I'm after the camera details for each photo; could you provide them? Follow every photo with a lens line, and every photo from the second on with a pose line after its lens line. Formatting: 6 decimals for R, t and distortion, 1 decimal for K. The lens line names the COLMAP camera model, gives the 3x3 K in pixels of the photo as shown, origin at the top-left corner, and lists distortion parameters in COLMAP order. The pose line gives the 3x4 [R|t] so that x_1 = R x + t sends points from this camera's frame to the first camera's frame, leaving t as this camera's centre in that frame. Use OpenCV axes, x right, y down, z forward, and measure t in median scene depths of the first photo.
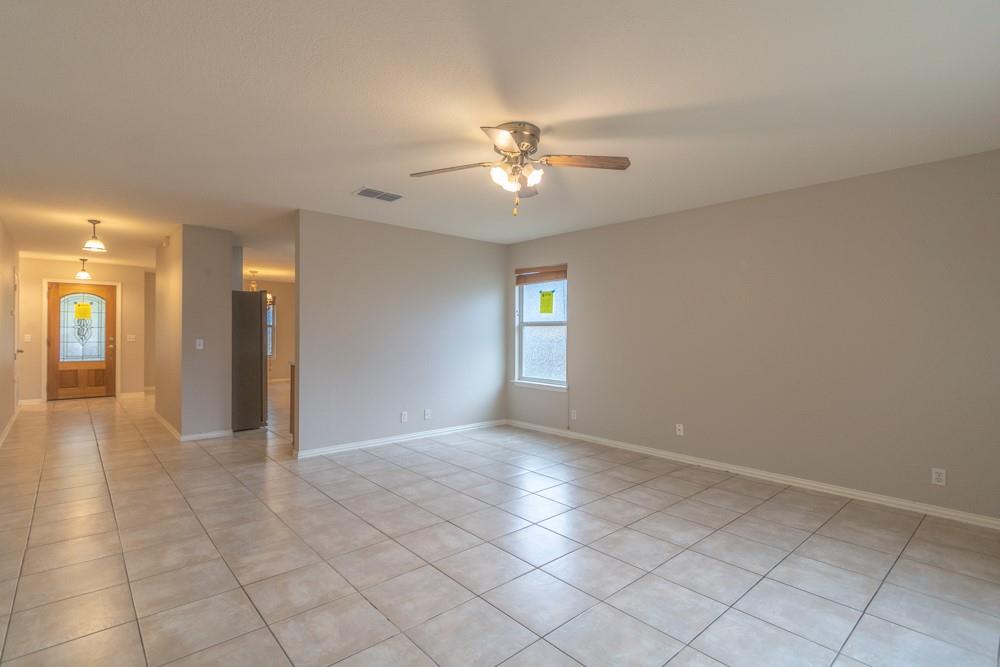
lens RADIAL K [[489.1, 0, 498.6], [0, 489.1, 330.7], [0, 0, 1]] dist [0.006511, 0.000373]
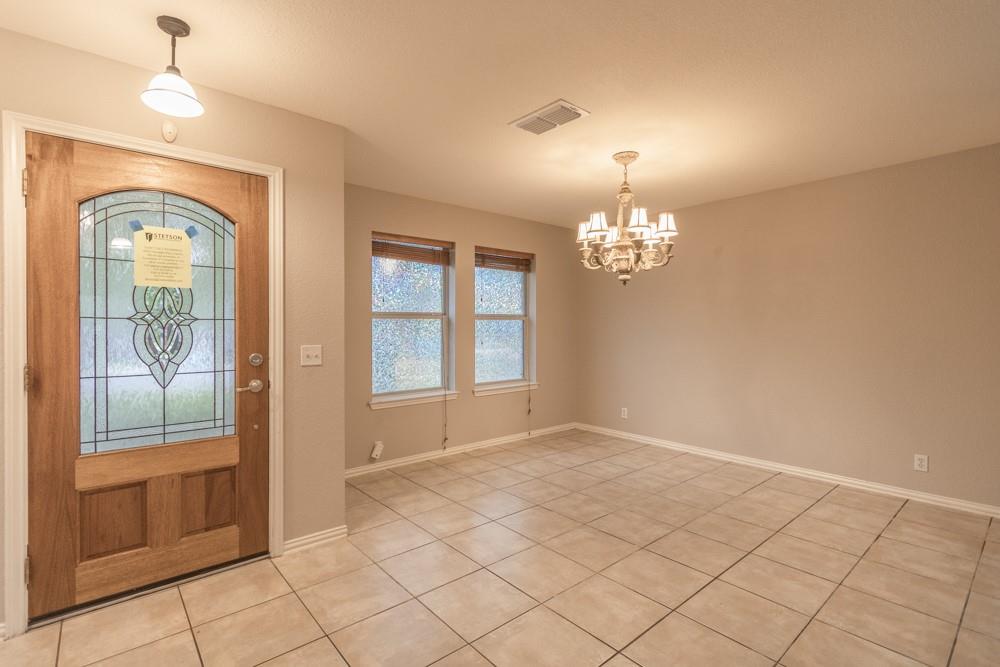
lens RADIAL K [[468.7, 0, 496.9], [0, 468.7, 328.6], [0, 0, 1]] dist [0.005323, -0.000947]
pose [[0.999974, -0.006187, -0.003805, -0.649091], [0.006210, 0.999963, 0.006028, -0.002102], [0.003768, -0.006052, 0.999975, 0.728423]]
